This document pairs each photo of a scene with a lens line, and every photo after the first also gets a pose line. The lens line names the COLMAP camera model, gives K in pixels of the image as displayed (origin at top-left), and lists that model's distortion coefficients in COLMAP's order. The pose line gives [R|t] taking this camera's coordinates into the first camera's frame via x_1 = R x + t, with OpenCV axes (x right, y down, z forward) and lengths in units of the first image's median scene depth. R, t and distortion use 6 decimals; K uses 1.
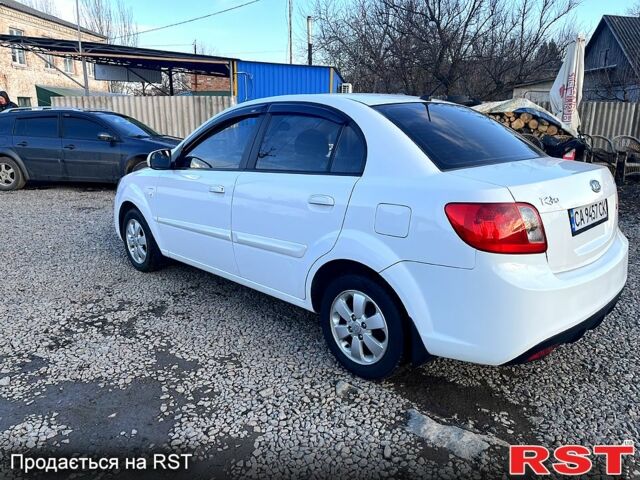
lens RADIAL K [[529.5, 0, 321.8], [0, 529.5, 240.6], [0, 0, 1]] dist [0.069983, -0.090492]
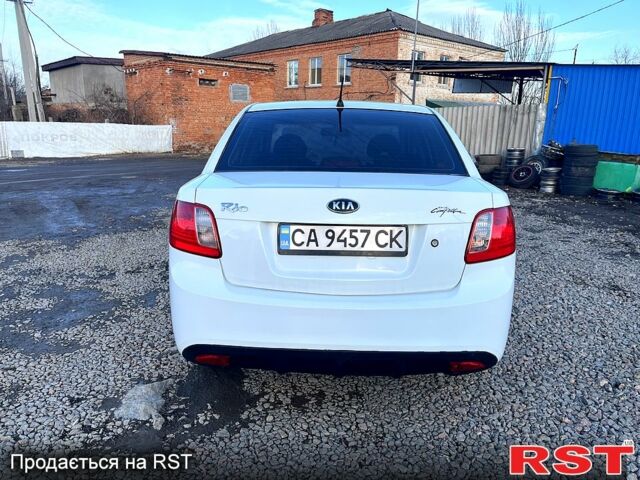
lens RADIAL K [[529.5, 0, 304.8], [0, 529.5, 244.8], [0, 0, 1]] dist [0.069983, -0.090492]
pose [[0.649624, 0.175613, -0.739695, 0.305015], [-0.186044, 0.980095, 0.069297, -0.024438], [0.737141, 0.092599, 0.669365, 0.115439]]
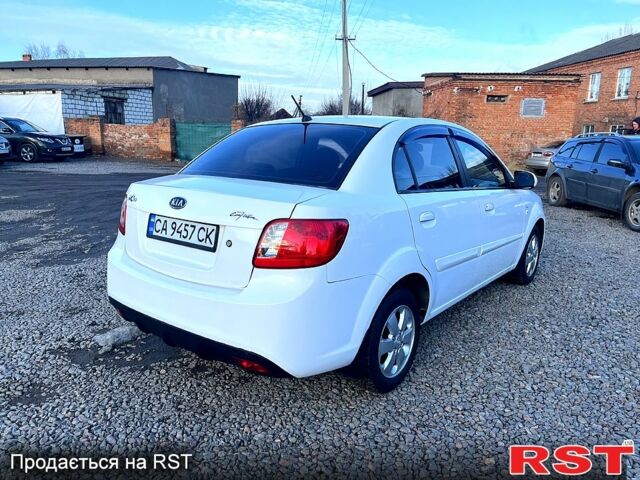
lens RADIAL K [[529.5, 0, 316.3], [0, 529.5, 238.2], [0, 0, 1]] dist [0.069983, -0.090492]
pose [[0.021718, 0.187271, -0.982068, 0.421108], [-0.244009, 0.953587, 0.176444, -0.077643], [0.969530, 0.235801, 0.066405, 0.338218]]
